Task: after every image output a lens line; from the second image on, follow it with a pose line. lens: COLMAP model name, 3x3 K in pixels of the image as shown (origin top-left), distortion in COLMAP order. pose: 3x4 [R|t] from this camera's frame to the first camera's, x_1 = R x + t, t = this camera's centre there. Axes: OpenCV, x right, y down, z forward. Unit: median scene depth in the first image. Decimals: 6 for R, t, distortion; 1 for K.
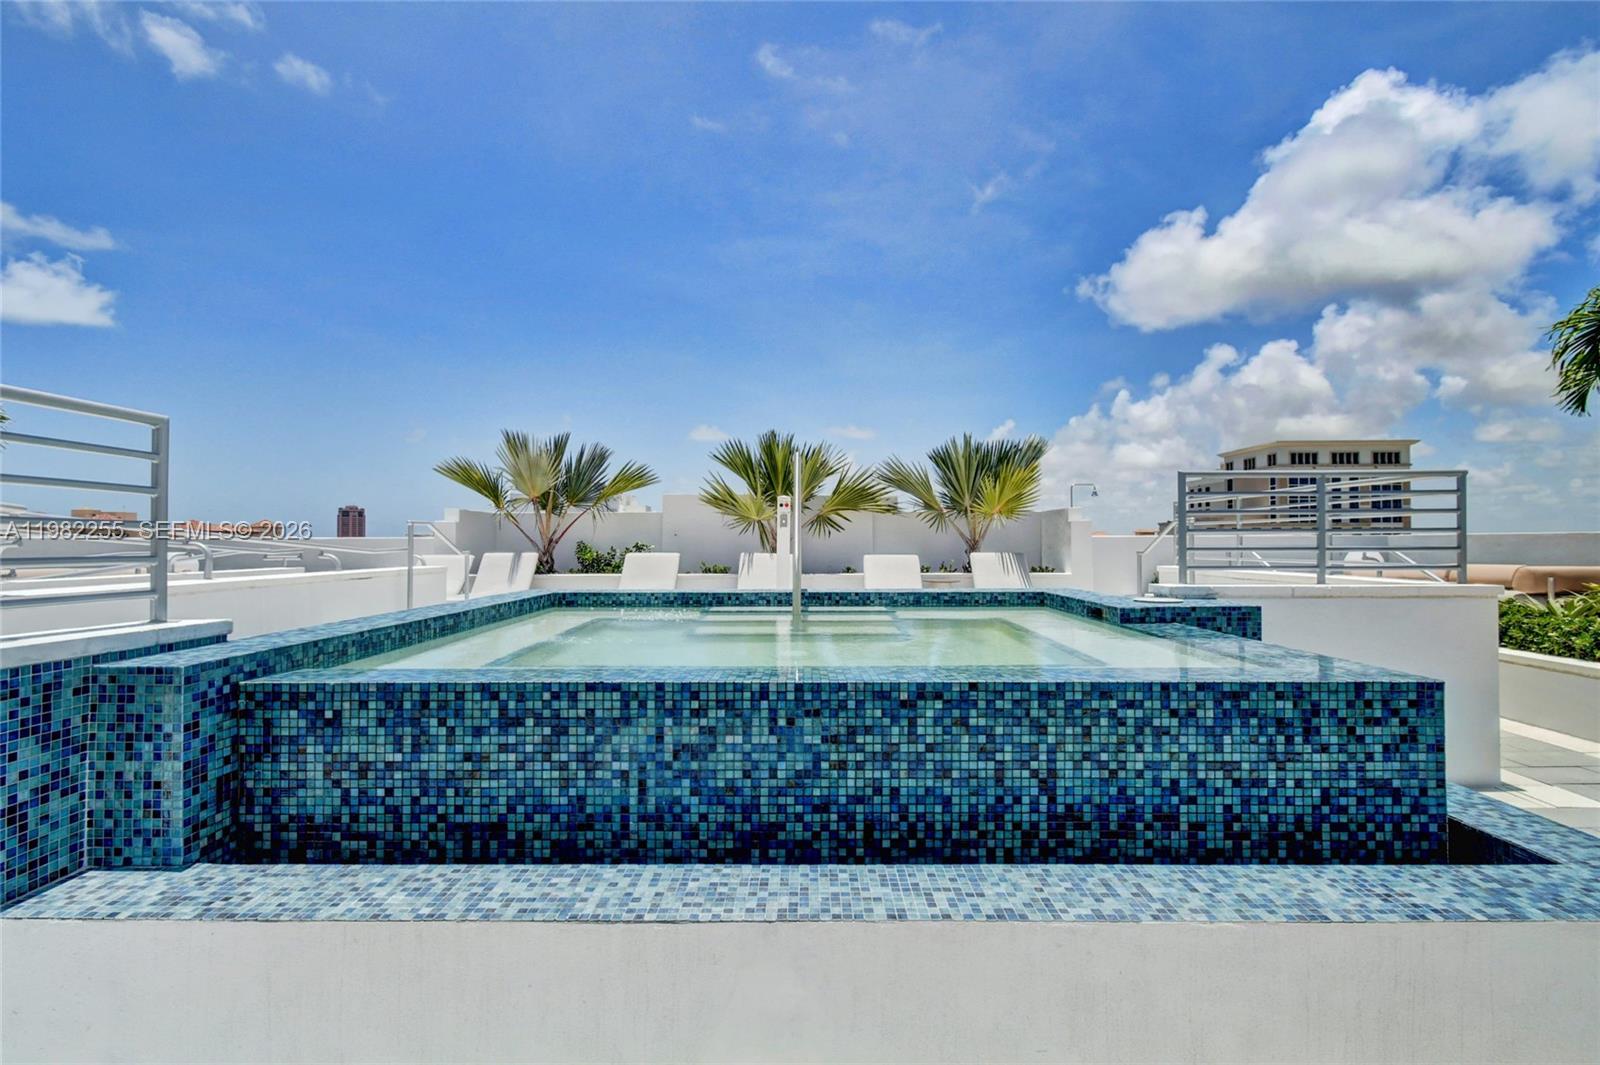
lens RADIAL K [[728.9, 0, 802.3], [0, 728.9, 544.1], [0, 0, 1]] dist [0.012071, -0.004139]
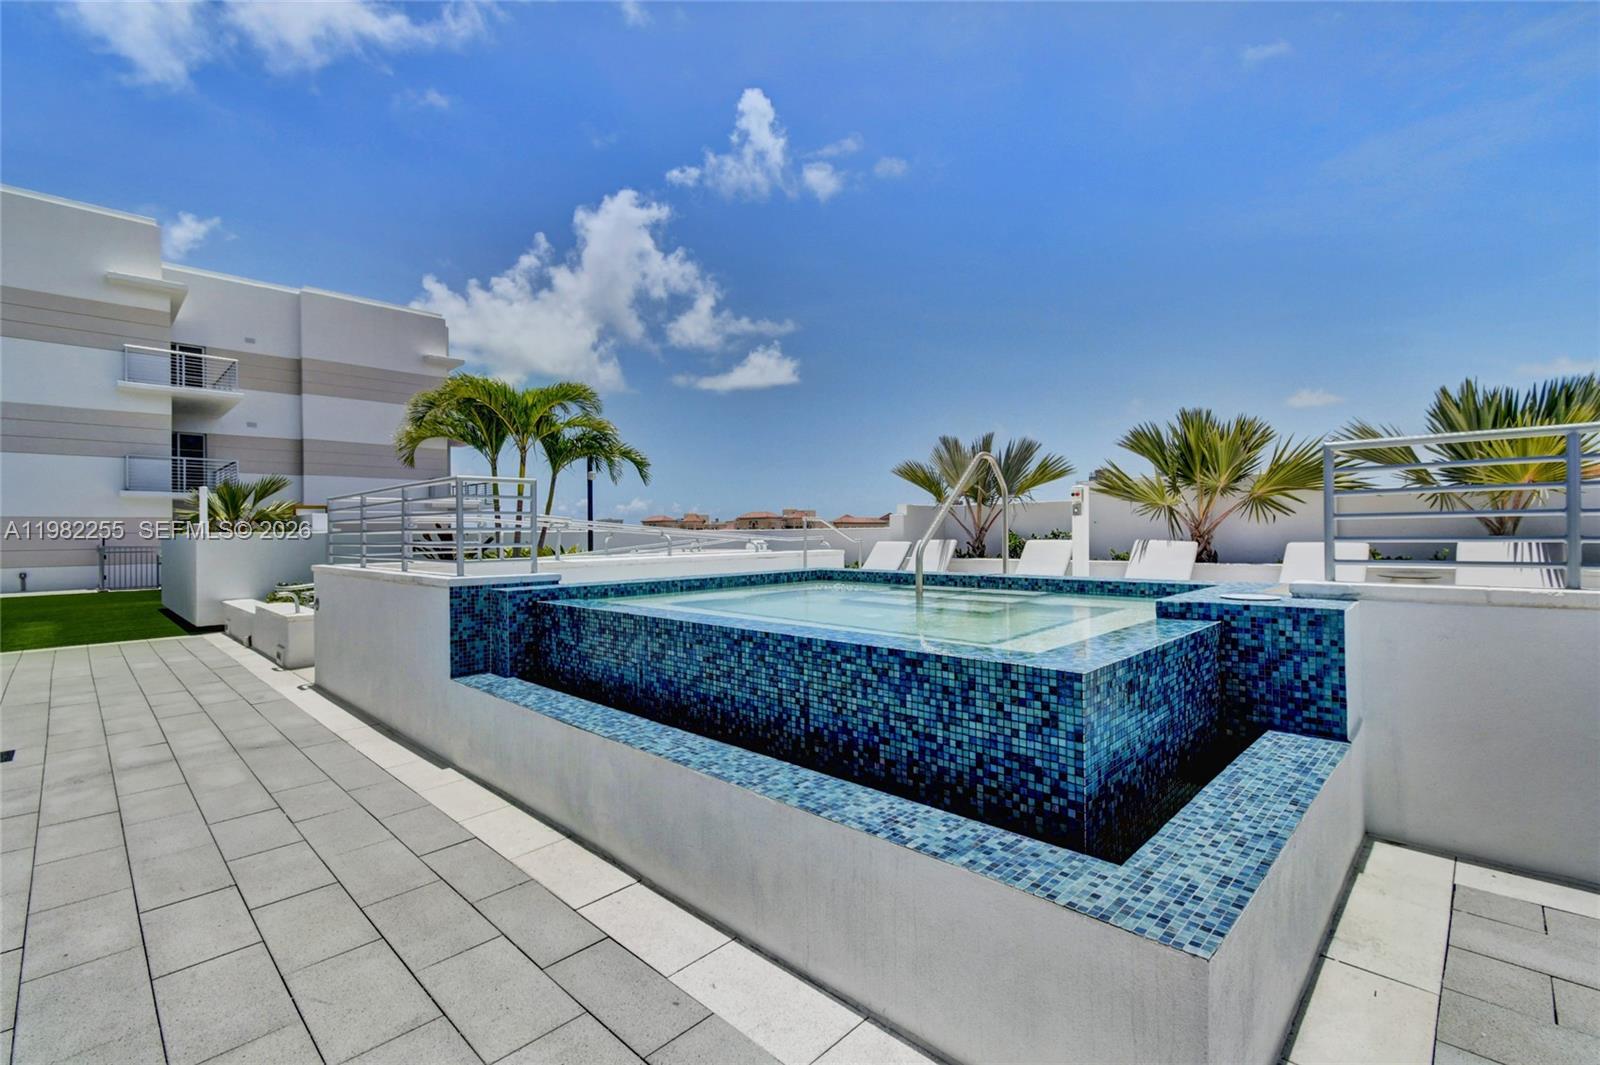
lens RADIAL K [[698.5, 0, 801.9], [0, 698.5, 526.6], [0, 0, 1]] dist [0.010528, 0.000122]
pose [[0.723562, -0.012326, -0.690149, 1.265552], [0.009519, 0.999924, -0.007879, -0.012911], [0.690193, -0.000869, 0.723624, 0.024618]]
